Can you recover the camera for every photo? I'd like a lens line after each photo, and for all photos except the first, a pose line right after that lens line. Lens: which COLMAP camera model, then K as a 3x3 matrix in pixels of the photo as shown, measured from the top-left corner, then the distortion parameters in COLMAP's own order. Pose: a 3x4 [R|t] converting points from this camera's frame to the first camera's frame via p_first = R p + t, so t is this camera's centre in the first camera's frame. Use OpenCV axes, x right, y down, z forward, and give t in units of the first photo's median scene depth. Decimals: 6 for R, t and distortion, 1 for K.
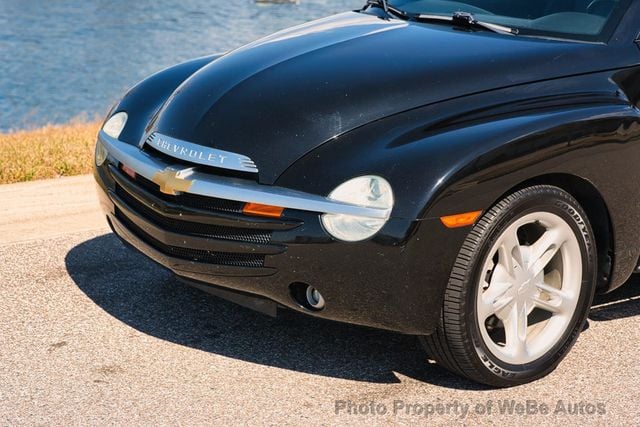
lens RADIAL K [[1593.1, 0, 320.0], [0, 1593.1, 213.5], [0, 0, 1]] dist [0.045424, 0.408415]
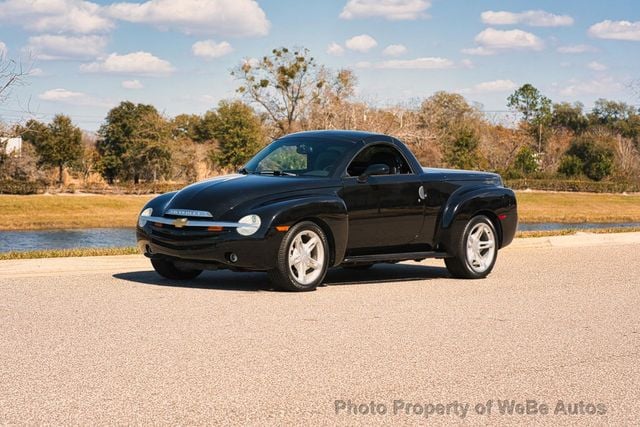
lens RADIAL K [[1540.9, 0, 320.0], [0, 1540.9, 213.5], [0, 0, 1]] dist [0.013253, -0.771896]
pose [[0.987518, -0.004114, 0.157453, -0.280368], [0.032081, 0.983957, -0.175496, 0.456442], [-0.154205, 0.178356, 0.971808, -1.717983]]
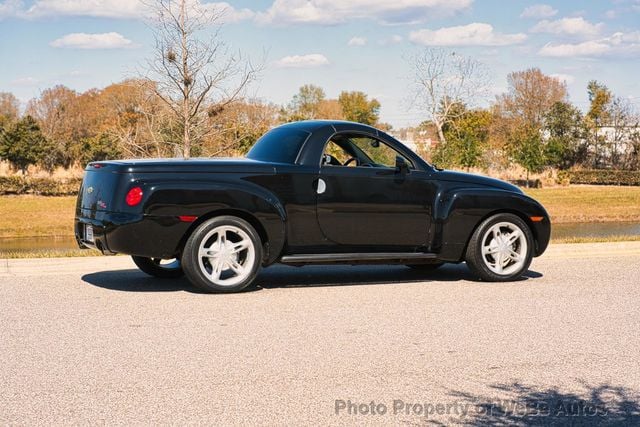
lens RADIAL K [[1540.9, 0, 320.0], [0, 1540.9, 213.5], [0, 0, 1]] dist [0.013253, -0.771896]
pose [[0.953261, -0.009517, -0.301999, 0.985338], [-0.043052, 0.985028, -0.166934, 0.404186], [0.299066, 0.172134, 0.938578, -1.441231]]
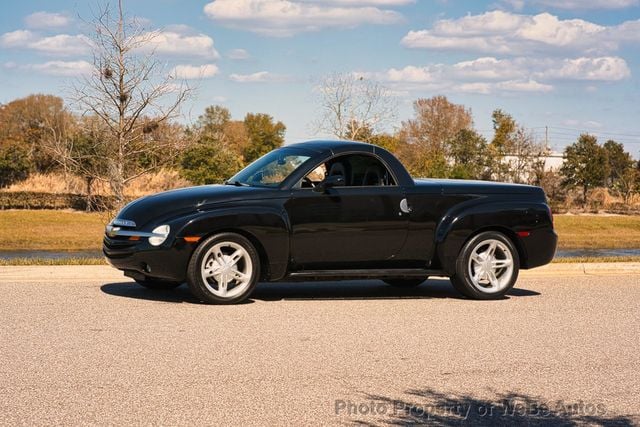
lens RADIAL K [[1540.9, 0, 320.0], [0, 1540.9, 213.5], [0, 0, 1]] dist [0.013253, -0.771896]
pose [[0.970923, 0.009443, -0.239207, 0.935797], [-0.055013, 0.981282, -0.184552, 0.440452], [0.232987, 0.192346, 0.953268, -1.564989]]
